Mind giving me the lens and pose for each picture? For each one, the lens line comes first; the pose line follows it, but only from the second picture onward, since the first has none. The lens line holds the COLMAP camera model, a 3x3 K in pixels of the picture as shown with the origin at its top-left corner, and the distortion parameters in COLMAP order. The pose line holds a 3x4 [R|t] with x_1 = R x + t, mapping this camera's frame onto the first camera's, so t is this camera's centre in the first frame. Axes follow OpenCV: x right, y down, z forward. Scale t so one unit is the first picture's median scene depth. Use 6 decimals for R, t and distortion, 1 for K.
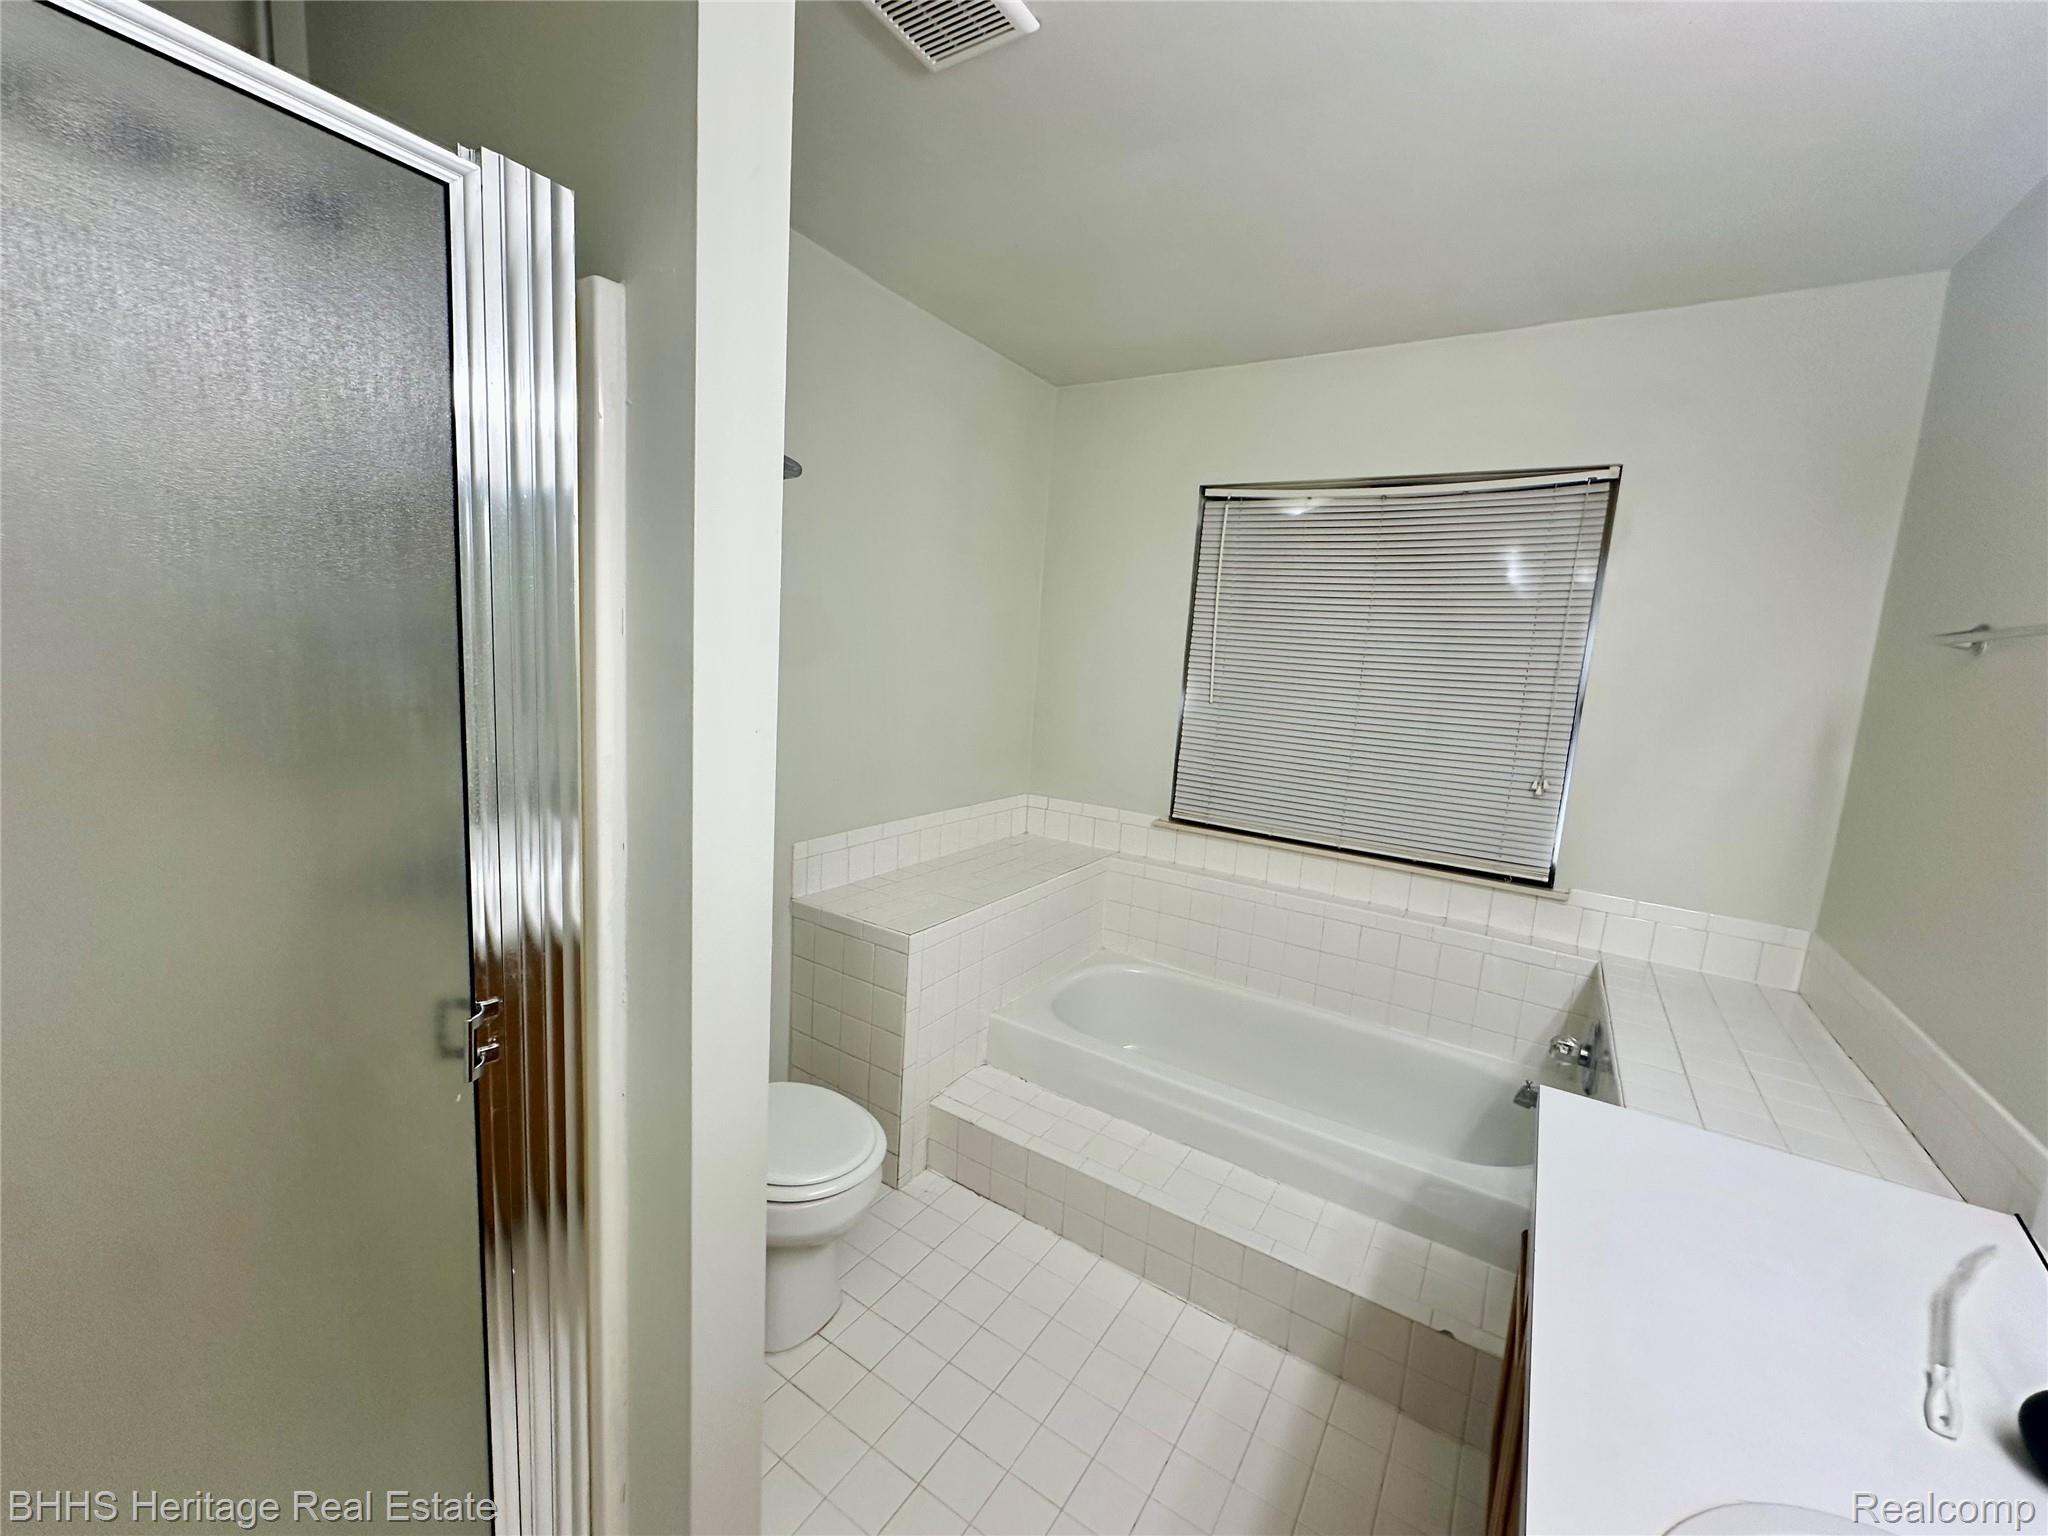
lens RADIAL K [[815.7, 0, 1020.9], [0, 815.7, 769.8], [0, 0, 1]] dist [-0.002937, 0.000345]
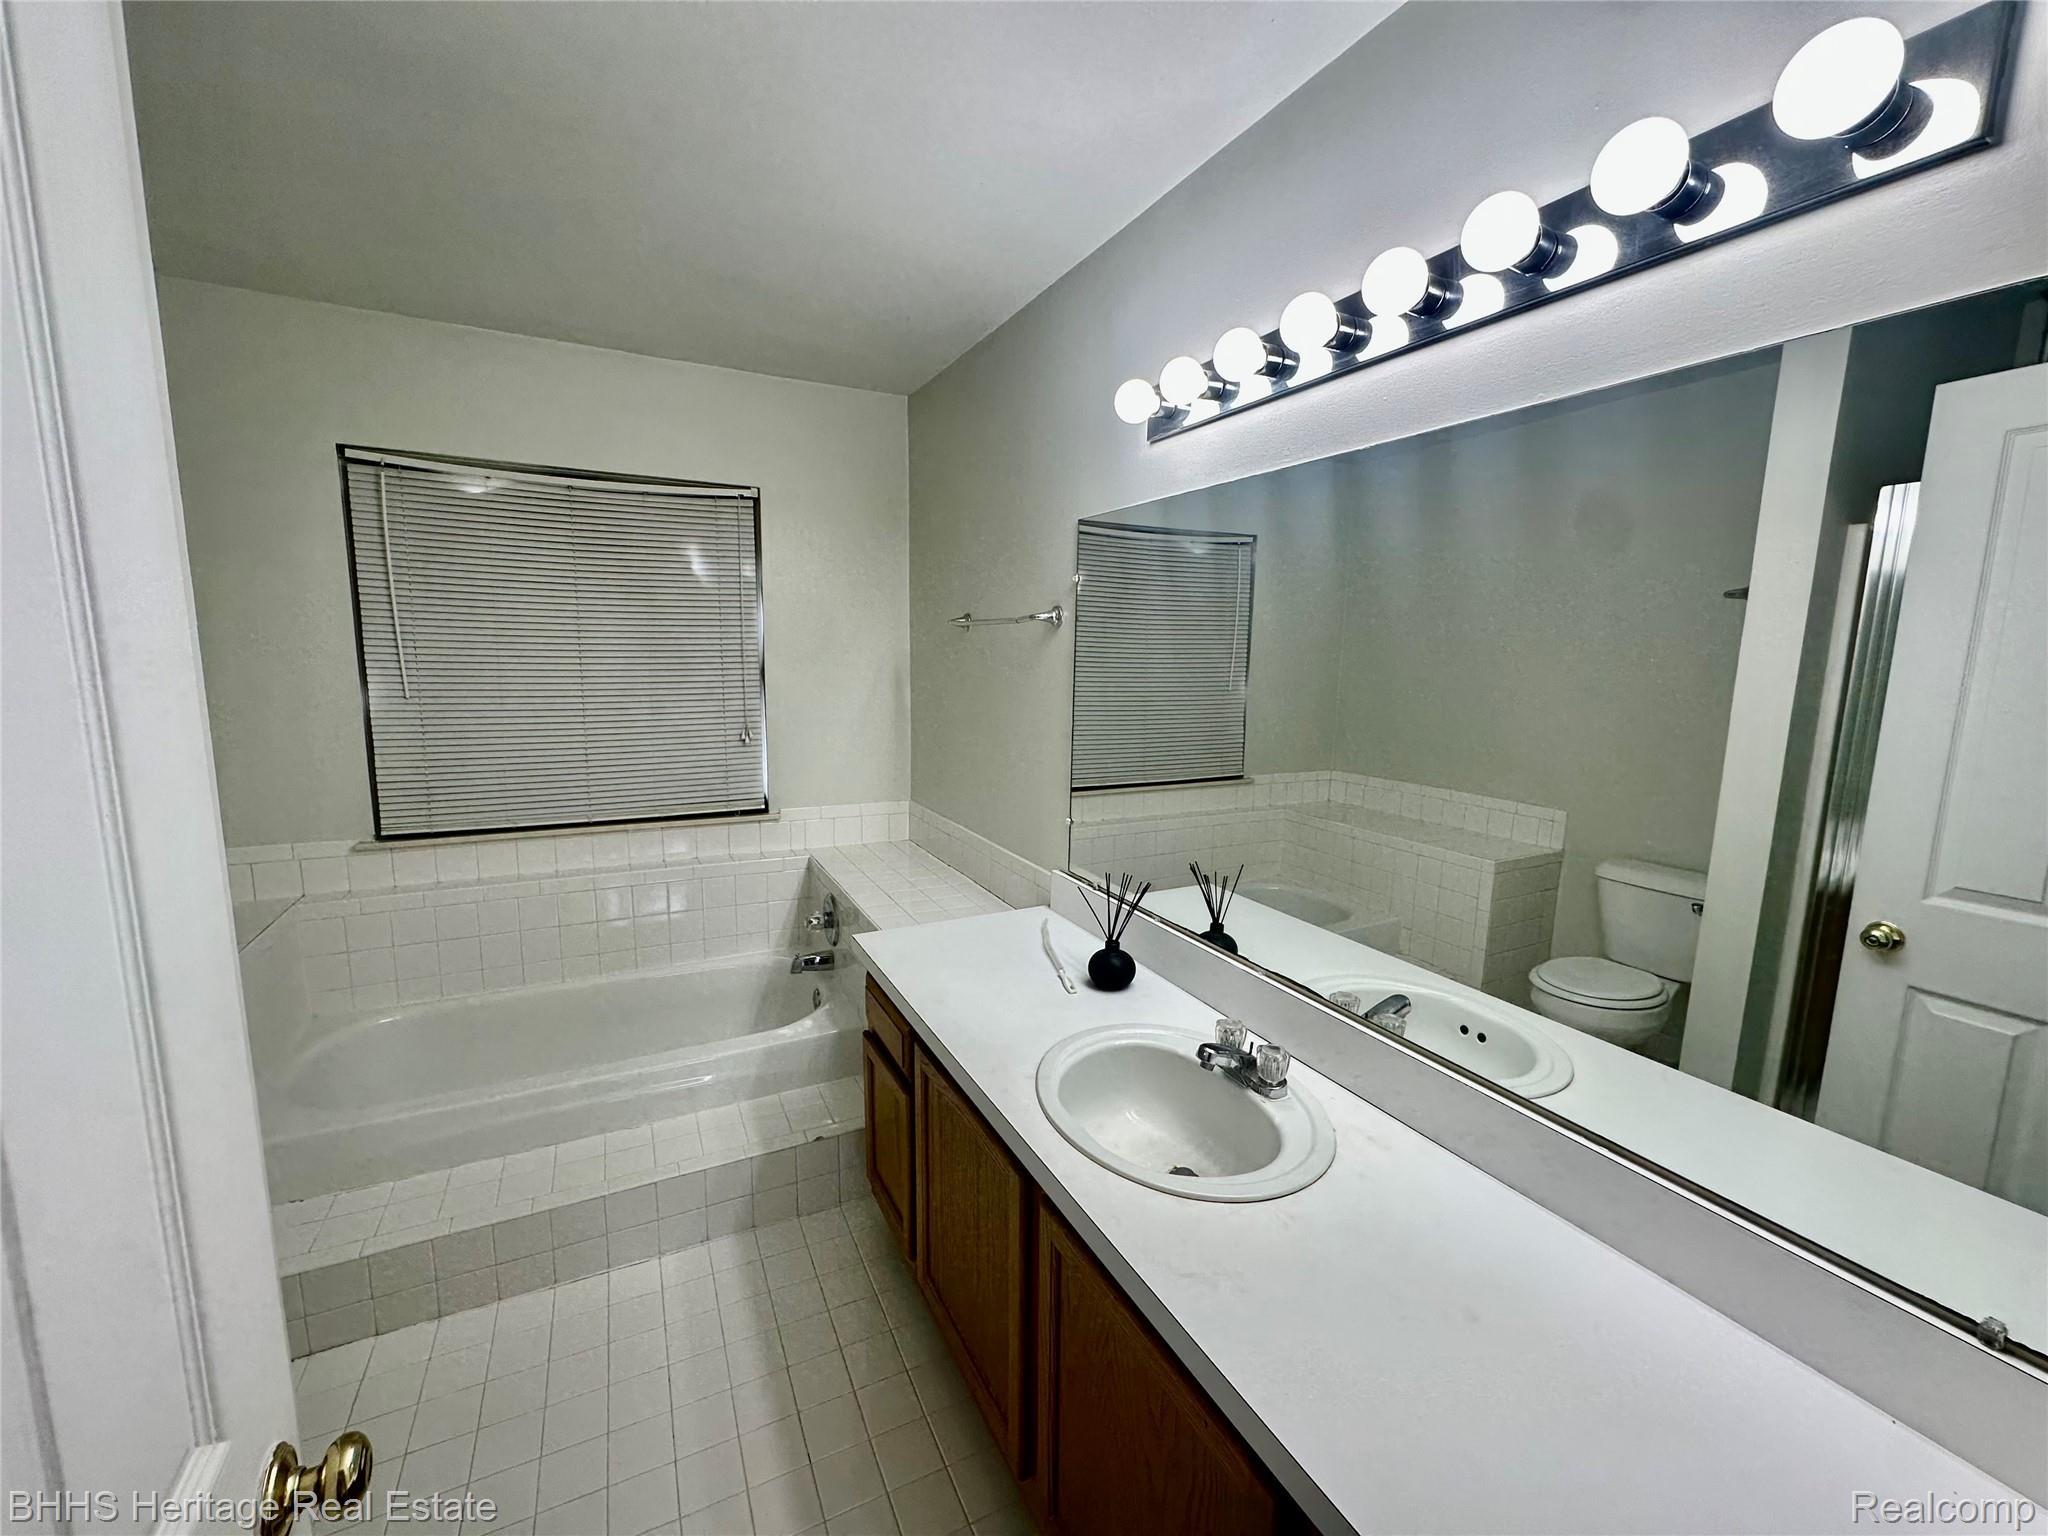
lens RADIAL K [[815.7, 0, 1028.9], [0, 815.7, 766.6], [0, 0, 1]] dist [-0.002937, 0.000345]
pose [[0.494153, -0.181323, 0.850256, -0.245024], [0.138867, 0.981913, 0.128693, -0.036765], [-0.858213, 0.054479, 0.510395, -0.028815]]
